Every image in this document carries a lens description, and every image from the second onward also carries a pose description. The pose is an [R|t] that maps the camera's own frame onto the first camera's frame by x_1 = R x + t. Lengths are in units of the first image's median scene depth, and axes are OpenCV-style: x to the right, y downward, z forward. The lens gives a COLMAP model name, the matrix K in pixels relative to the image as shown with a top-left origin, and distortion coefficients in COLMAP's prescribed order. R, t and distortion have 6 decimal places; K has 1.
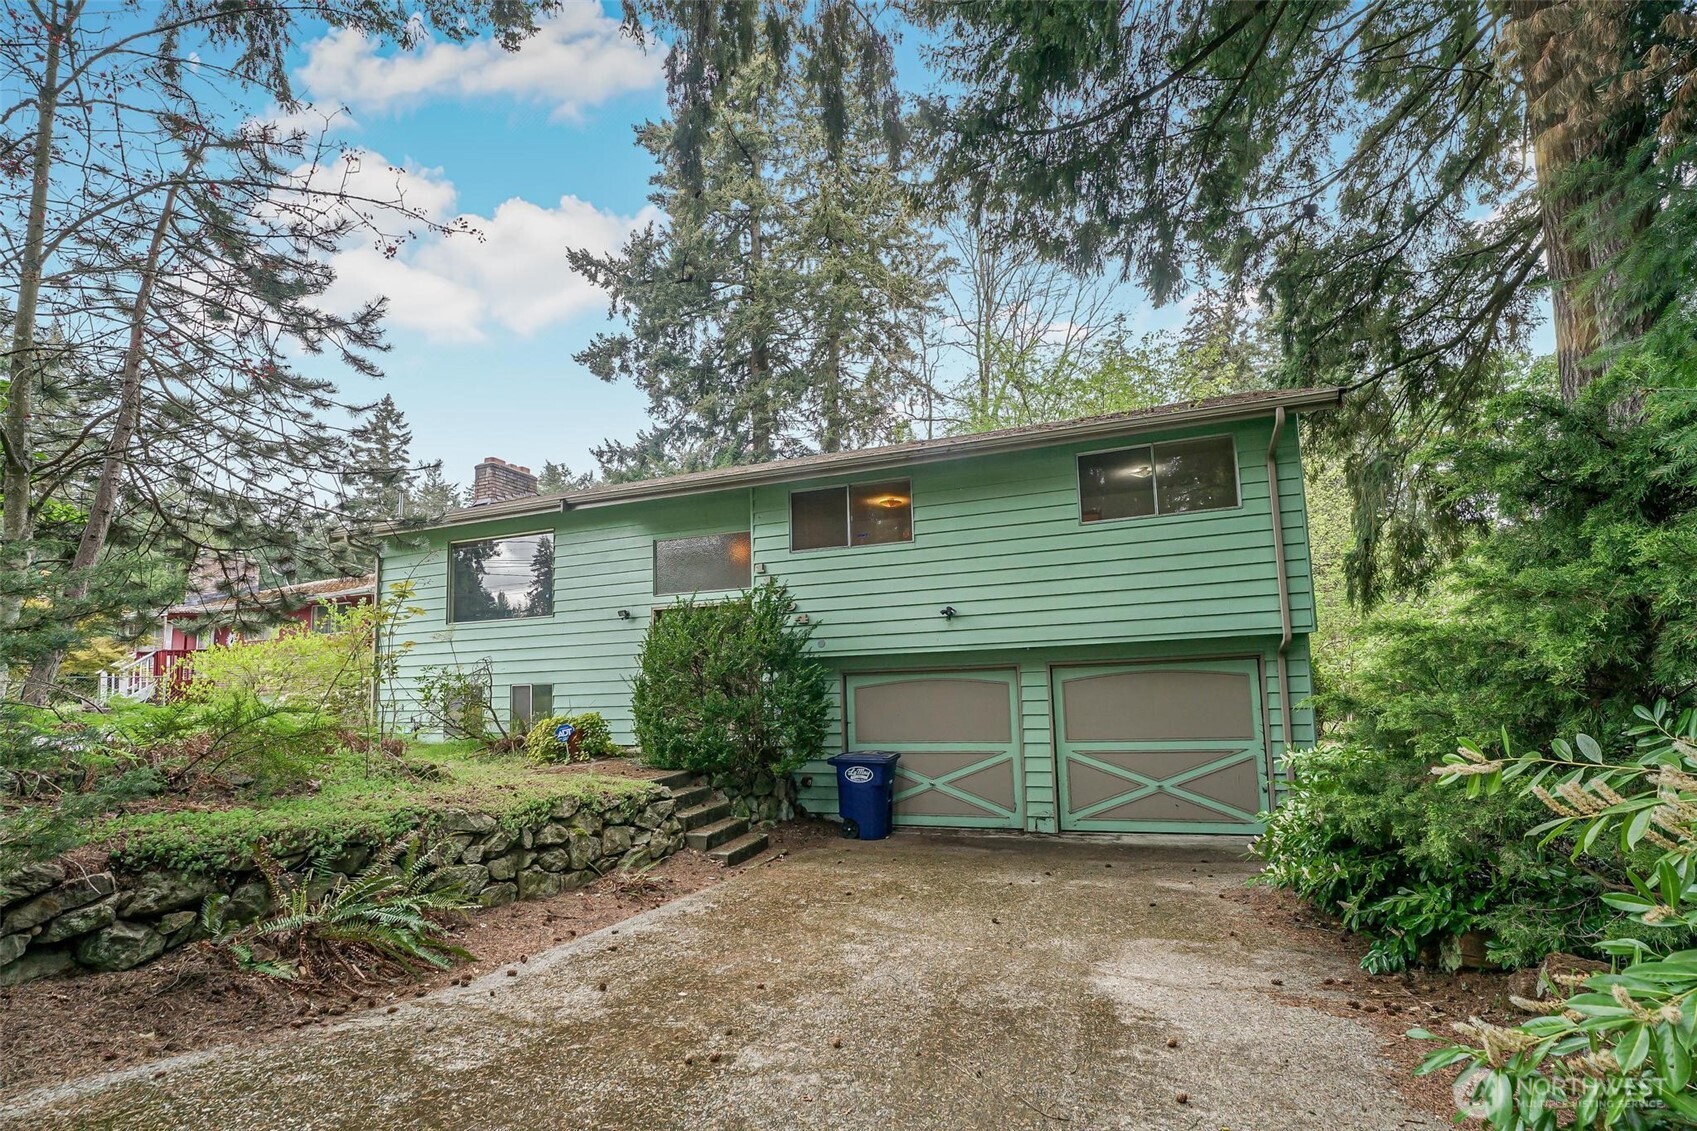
lens RADIAL K [[688.2, 0, 824.8], [0, 688.2, 593.9], [0, 0, 1]] dist [-0.001024, 0.000024]
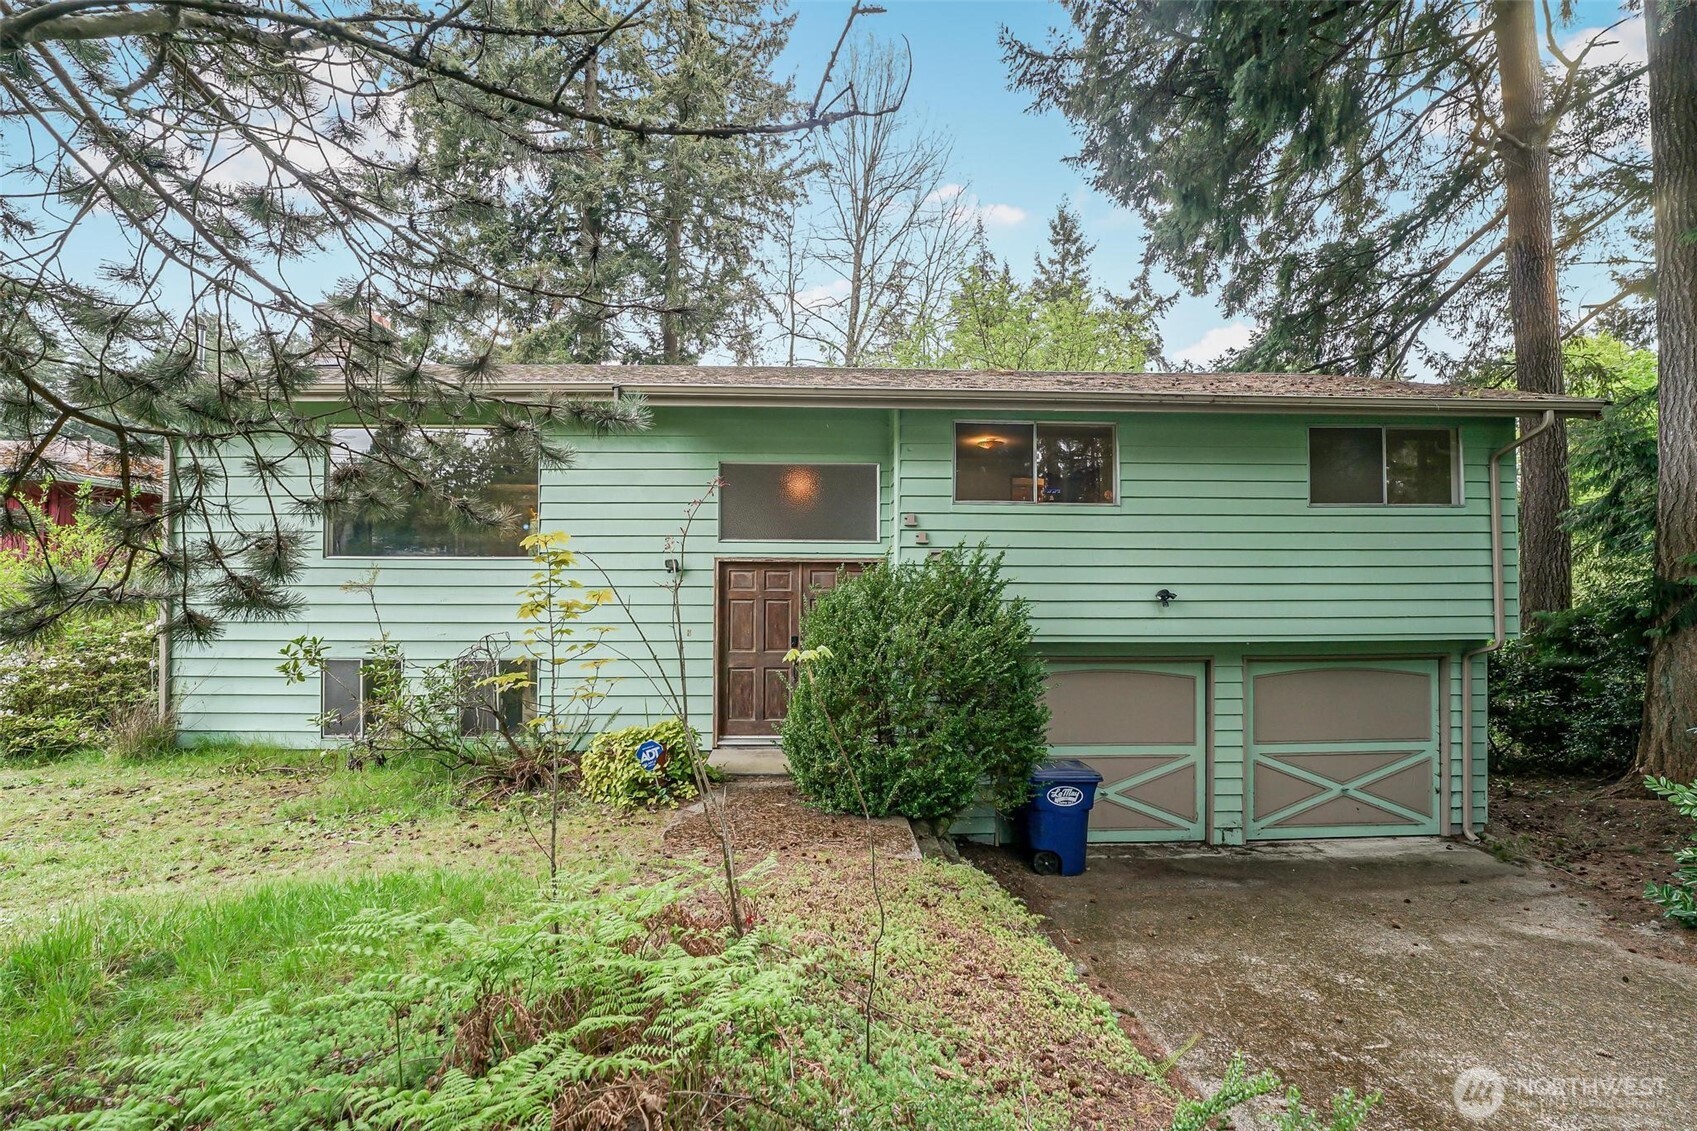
lens RADIAL K [[690.4, 0, 812.5], [0, 690.4, 560.2], [0, 0, 1]] dist [-0.019477, 0.000131]
pose [[0.934456, 0.049605, 0.352606, -0.521066], [-0.075653, 0.995299, 0.060472, -0.035446], [-0.347948, -0.083184, 0.933816, 0.384763]]
